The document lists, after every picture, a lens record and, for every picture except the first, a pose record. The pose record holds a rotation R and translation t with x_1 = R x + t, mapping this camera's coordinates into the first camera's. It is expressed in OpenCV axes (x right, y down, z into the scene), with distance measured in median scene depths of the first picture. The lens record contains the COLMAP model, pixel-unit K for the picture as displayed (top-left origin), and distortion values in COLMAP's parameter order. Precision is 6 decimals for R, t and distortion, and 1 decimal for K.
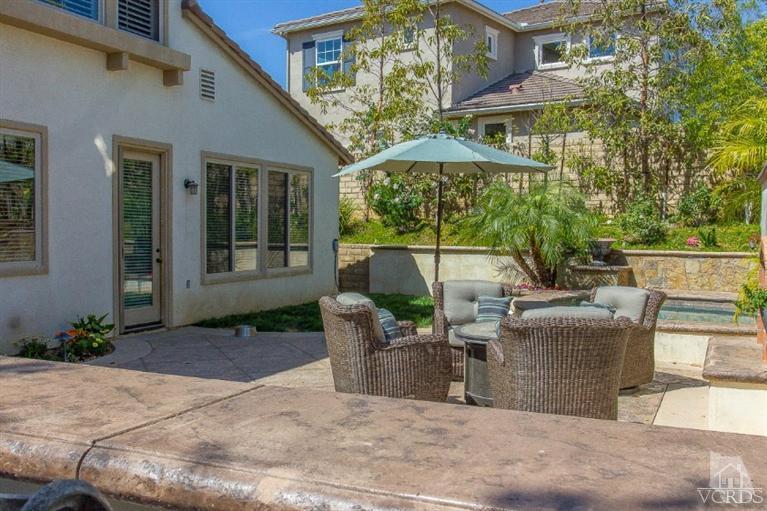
lens RADIAL K [[770.0, 0, 384.7], [0, 770.0, 251.1], [0, 0, 1]] dist [-0.009860, 0.000000]
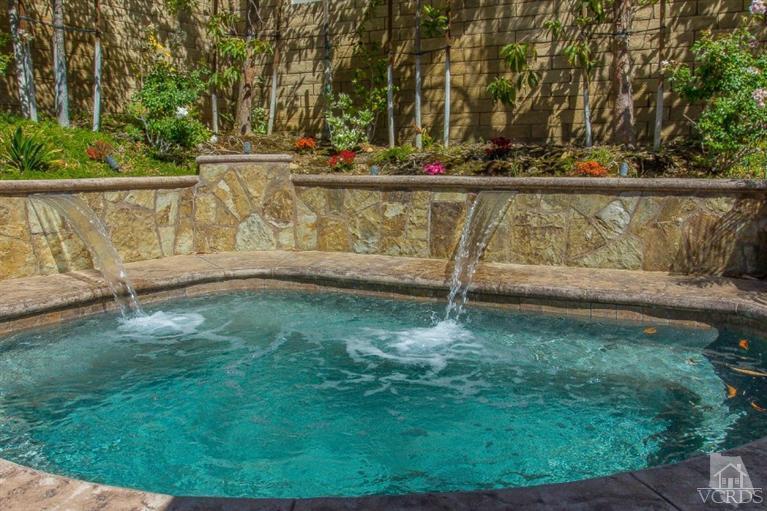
lens RADIAL K [[626.3, 0, 386.4], [0, 626.3, 250.9], [0, 0, 1]] dist [-0.032861, 0.024515]
pose [[0.009007, -0.145692, 0.989289, 0.065493], [0.032087, 0.988862, 0.145337, -0.004175], [-0.999444, 0.030434, 0.013581, 0.772656]]
